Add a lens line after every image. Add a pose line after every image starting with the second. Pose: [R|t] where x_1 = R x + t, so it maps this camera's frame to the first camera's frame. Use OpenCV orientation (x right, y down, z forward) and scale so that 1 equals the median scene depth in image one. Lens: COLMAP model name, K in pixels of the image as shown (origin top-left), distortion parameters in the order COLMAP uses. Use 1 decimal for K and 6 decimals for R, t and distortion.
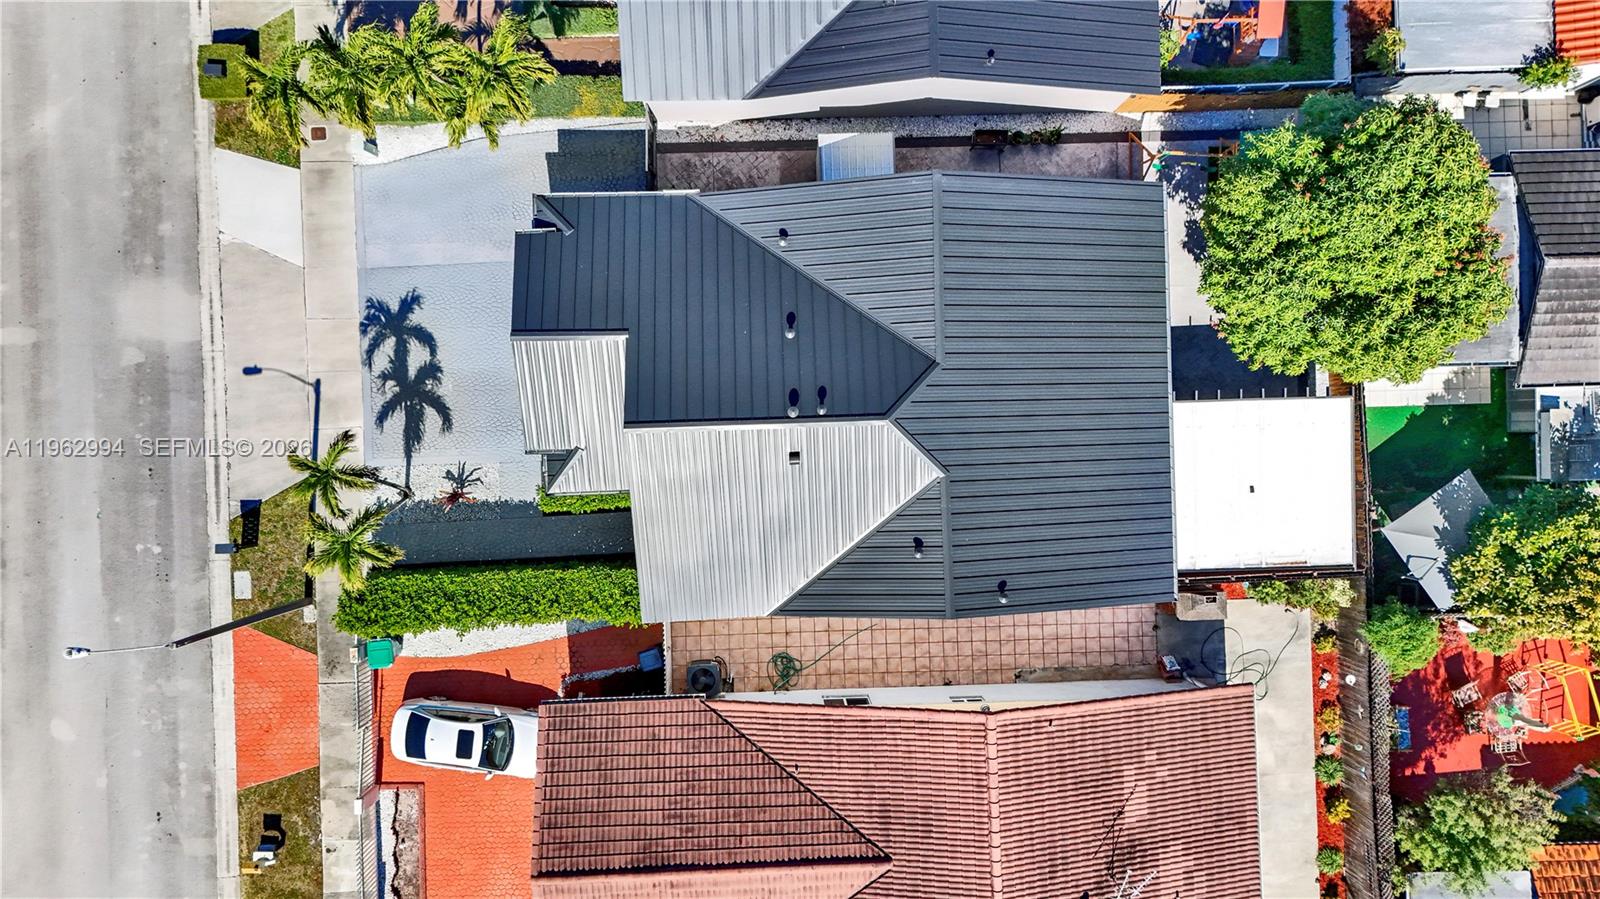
lens RADIAL K [[1175.8, 0, 800.0], [0, 1175.8, 449.5], [0, 0, 1]] dist [0.060353, -0.061068]
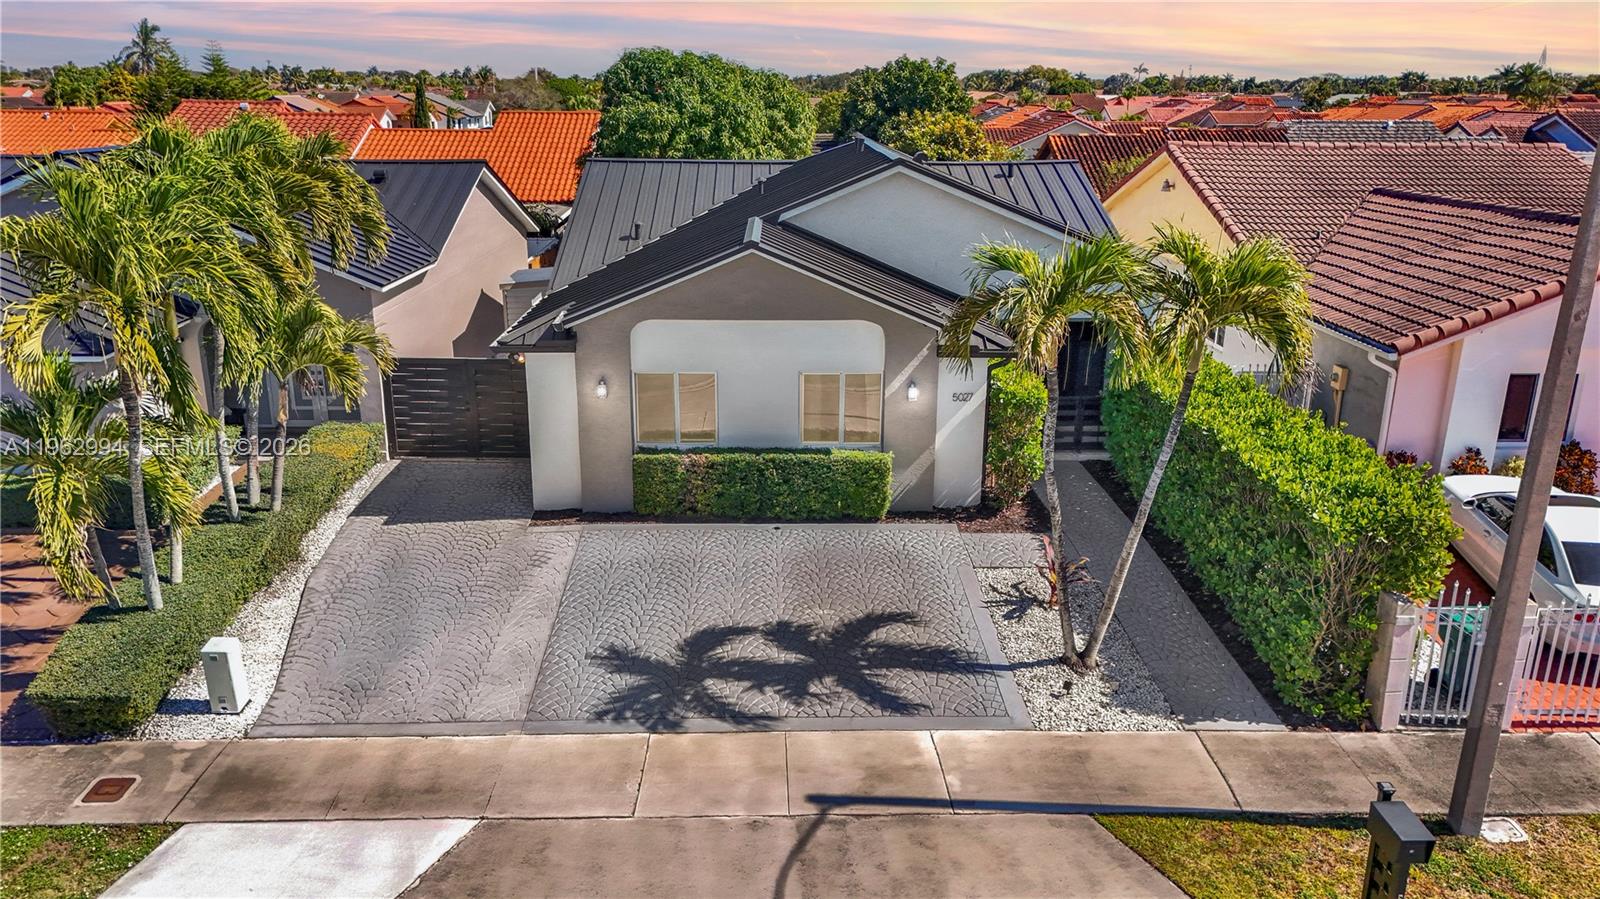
lens RADIAL K [[1175.8, 0, 800.0], [0, 1175.8, 449.5], [0, 0, 1]] dist [0.060353, -0.061068]
pose [[-0.002226, -0.316578, 0.948564, -0.708562], [0.999992, 0.002427, 0.003157, -0.063676], [-0.003301, 0.948563, 0.316570, 0.794585]]
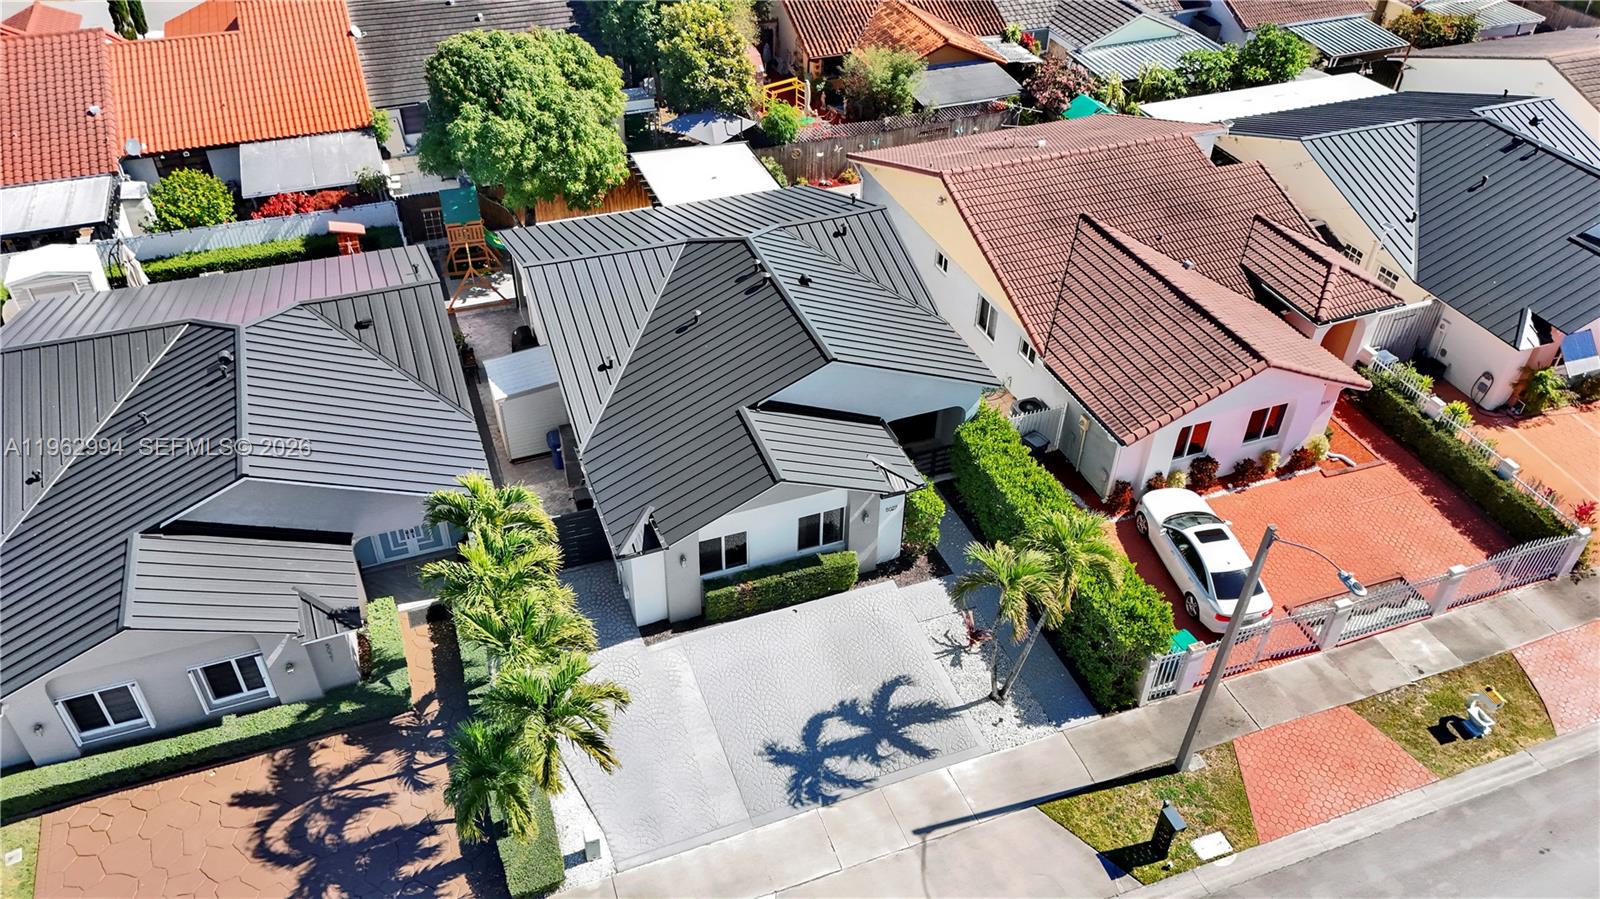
lens RADIAL K [[1175.8, 0, 800.0], [0, 1175.8, 449.5], [0, 0, 1]] dist [0.060353, -0.061068]
pose [[-0.330097, -0.608972, 0.721242, -0.771497], [0.943678, -0.194662, 0.267541, -0.277141], [-0.022526, 0.768934, 0.638931, 0.350746]]
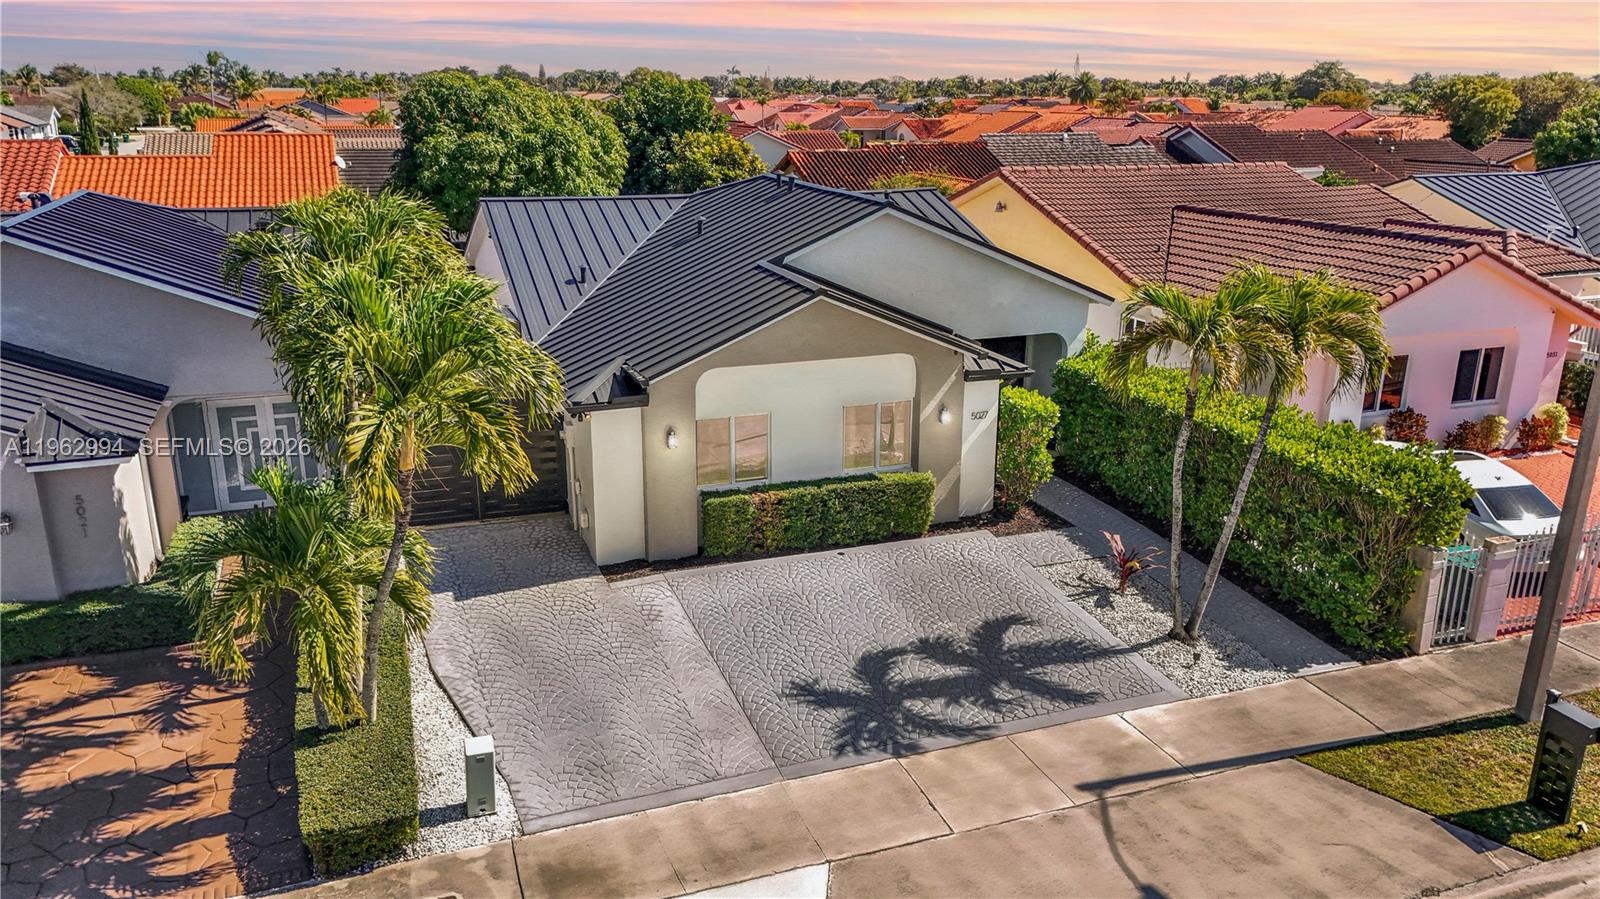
lens RADIAL K [[1175.8, 0, 800.0], [0, 1175.8, 449.5], [0, 0, 1]] dist [0.060353, -0.061068]
pose [[-0.328304, -0.301537, 0.895149, -0.700294], [0.944515, -0.094359, 0.314624, -0.263311], [-0.010406, 0.948774, 0.315784, 0.770833]]
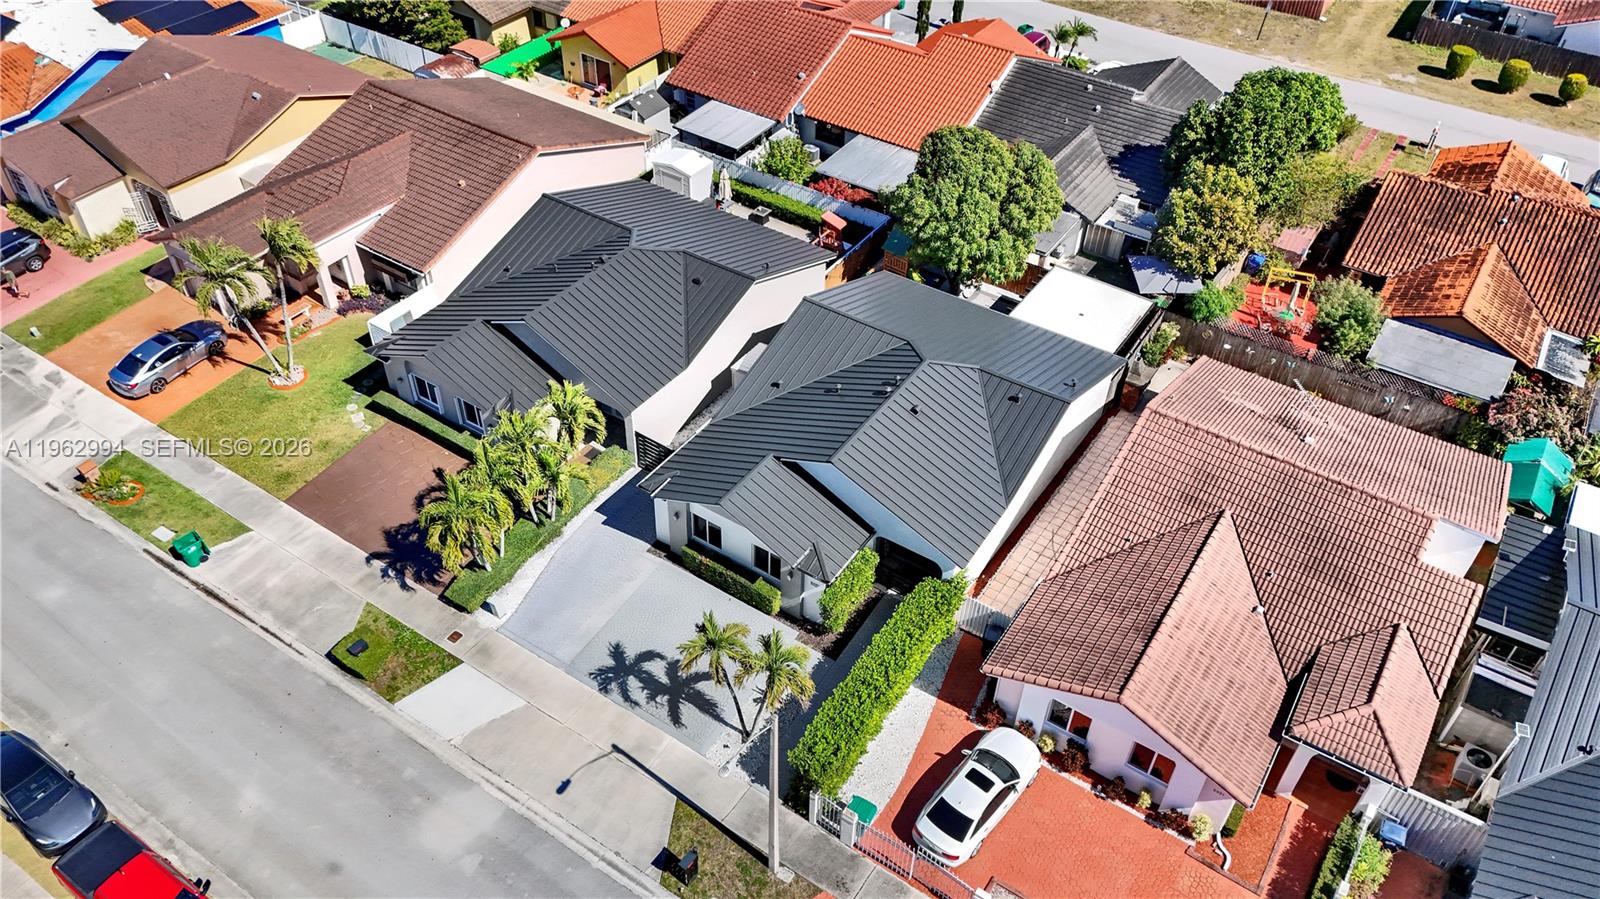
lens RADIAL K [[1175.8, 0, 800.0], [0, 1175.8, 449.5], [0, 0, 1]] dist [0.060353, -0.061068]
pose [[0.576673, -0.554411, 0.600064, -0.805156], [0.816958, 0.396120, -0.419129, 0.423394], [-0.005328, 0.731927, 0.681362, 0.075749]]
